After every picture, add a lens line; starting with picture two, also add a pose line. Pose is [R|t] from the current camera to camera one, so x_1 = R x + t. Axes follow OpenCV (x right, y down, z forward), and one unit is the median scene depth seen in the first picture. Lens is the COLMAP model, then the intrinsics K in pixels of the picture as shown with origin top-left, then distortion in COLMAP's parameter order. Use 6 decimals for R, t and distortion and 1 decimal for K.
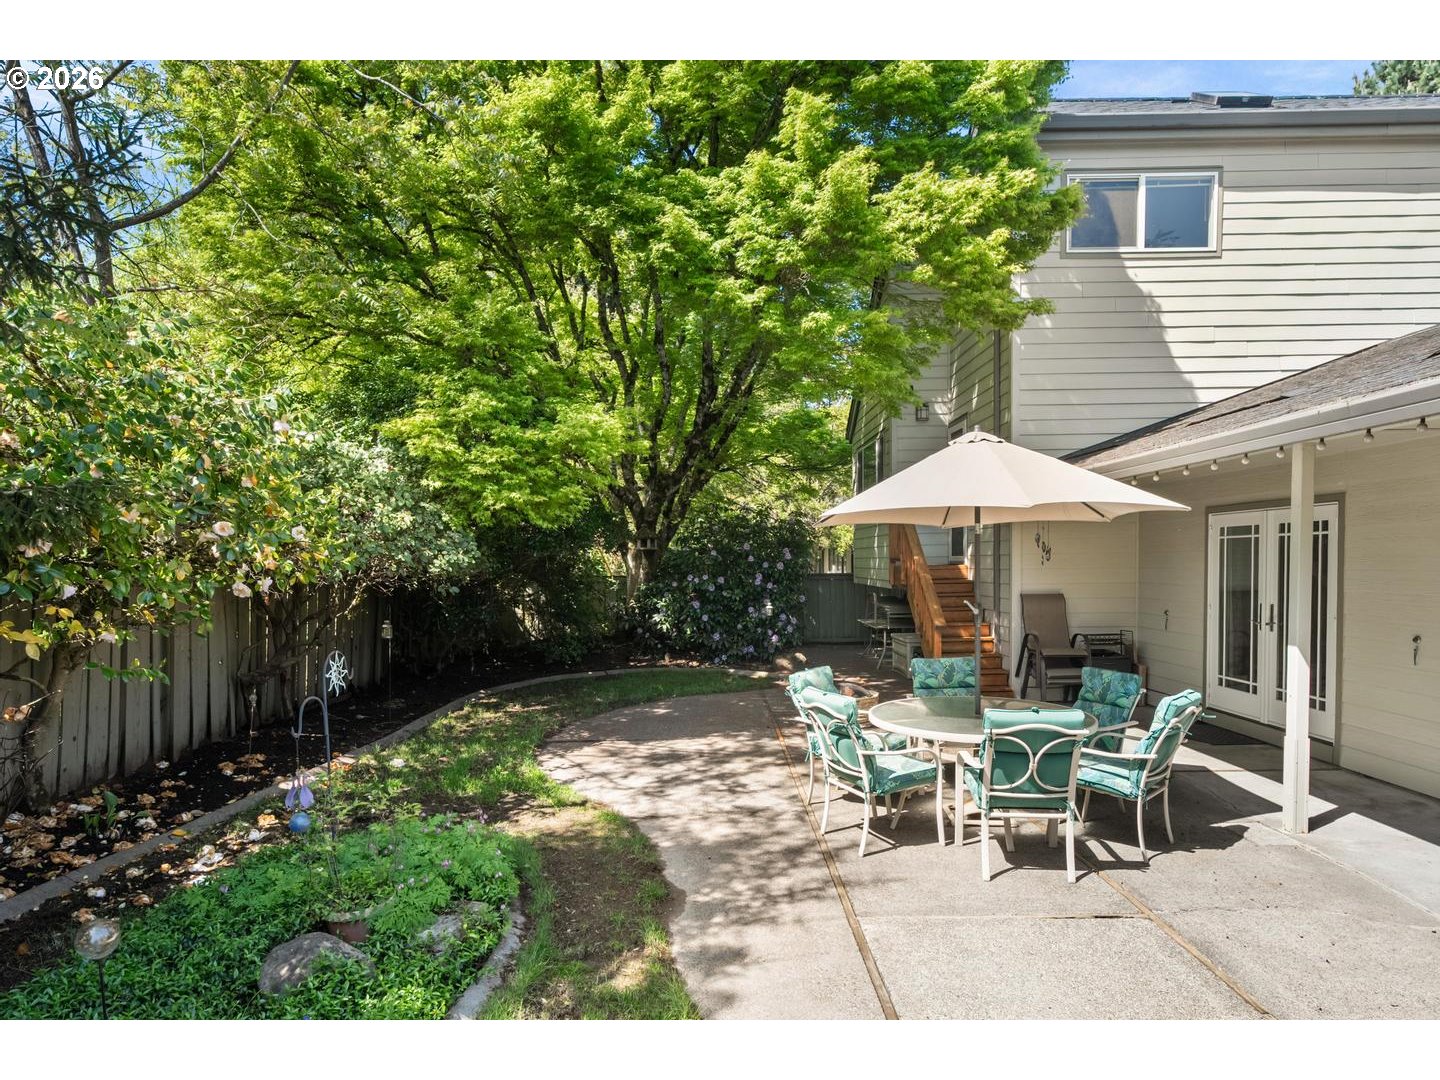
lens RADIAL K [[787.8, 0, 693.4], [0, 787.8, 573.1], [0, 0, 1]] dist [0.001155, 0.000298]
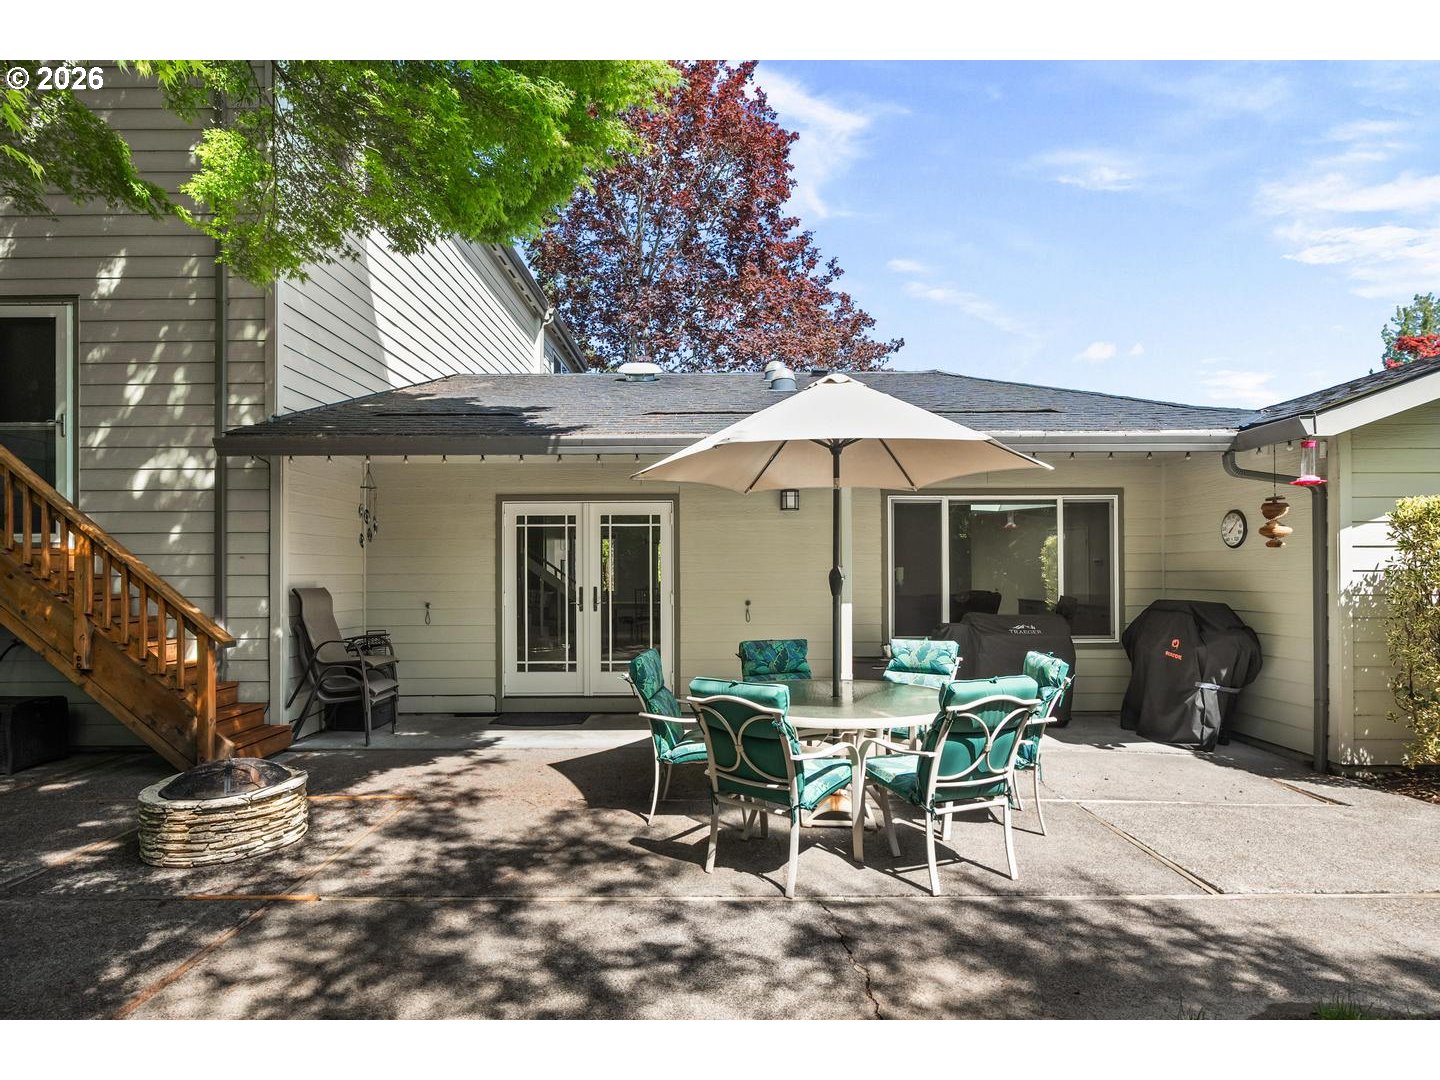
lens RADIAL K [[787.8, 0, 693.4], [0, 787.8, 573.1], [0, 0, 1]] dist [0.001155, 0.000298]
pose [[0.014050, 0.013406, 0.999811, -0.376797], [0.015559, 0.999786, -0.013624, 0.036919], [-0.999780, 0.015747, 0.013838, 0.836762]]
